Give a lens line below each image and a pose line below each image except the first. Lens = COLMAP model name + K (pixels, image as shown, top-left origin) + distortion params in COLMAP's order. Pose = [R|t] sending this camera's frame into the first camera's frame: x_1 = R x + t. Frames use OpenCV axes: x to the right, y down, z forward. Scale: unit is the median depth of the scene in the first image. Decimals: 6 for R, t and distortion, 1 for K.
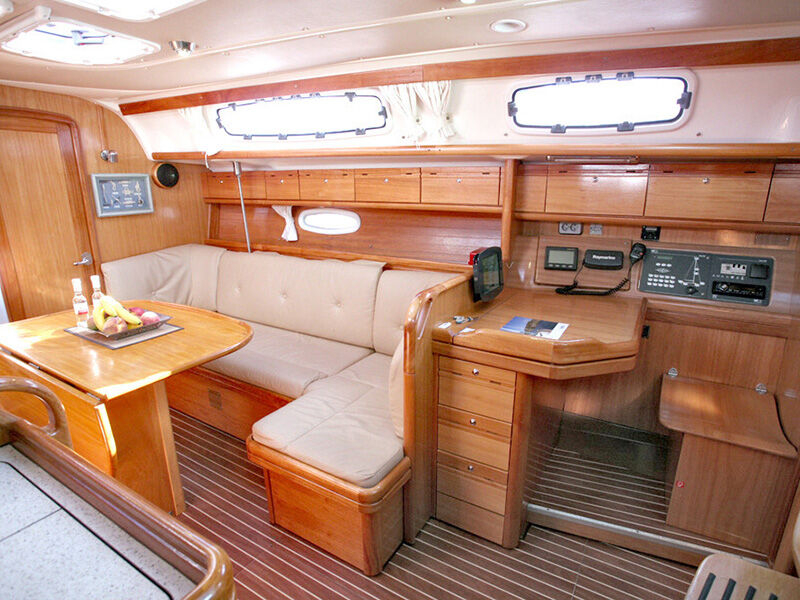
lens RADIAL K [[428.6, 0, 400.0], [0, 428.6, 300.0], [0, 0, 1]] dist [-0.080515, 0.035040]
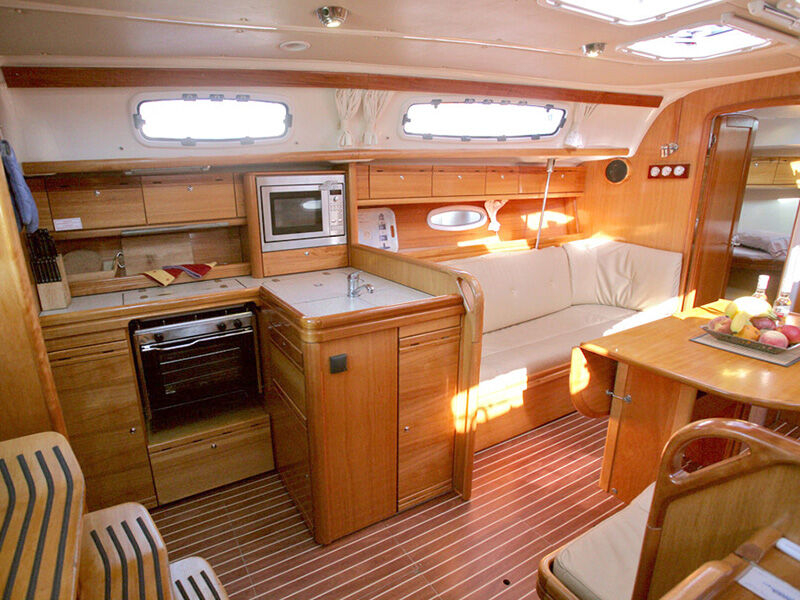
lens RADIAL K [[442.6, 0, 398.1], [0, 442.6, 316.4], [0, 0, 1]] dist [-0.054134, 0.022731]
pose [[-0.476125, 0.249871, -0.843131, 0.312518], [-0.221207, 0.893919, 0.389841, -0.110817], [0.851101, 0.372120, -0.370344, 0.451237]]
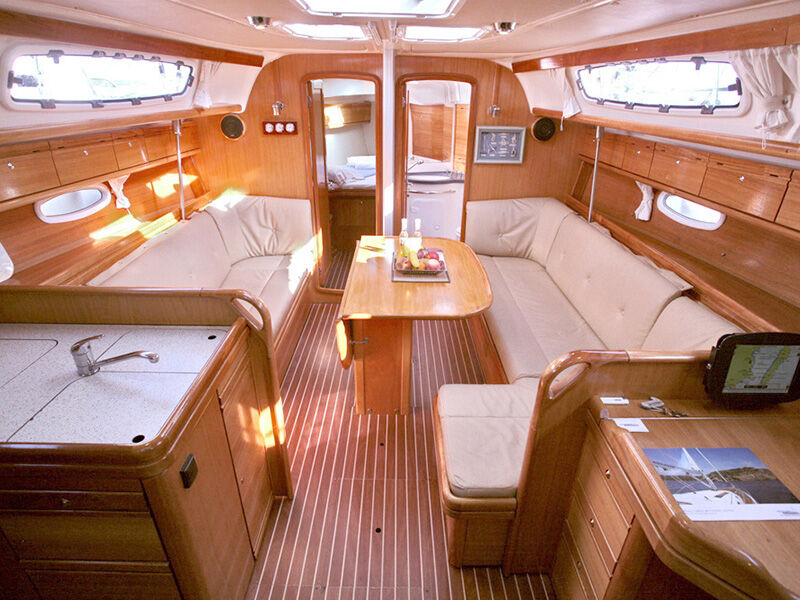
lens RADIAL K [[428.6, 0, 400.0], [0, 428.6, 300.0], [0, 0, 1]] dist [-0.080515, 0.035040]
pose [[0.536287, 0.373446, -0.756924, 0.227218], [-0.245034, 0.927054, 0.283775, -0.130370], [0.807685, 0.033288, 0.588674, 0.125551]]
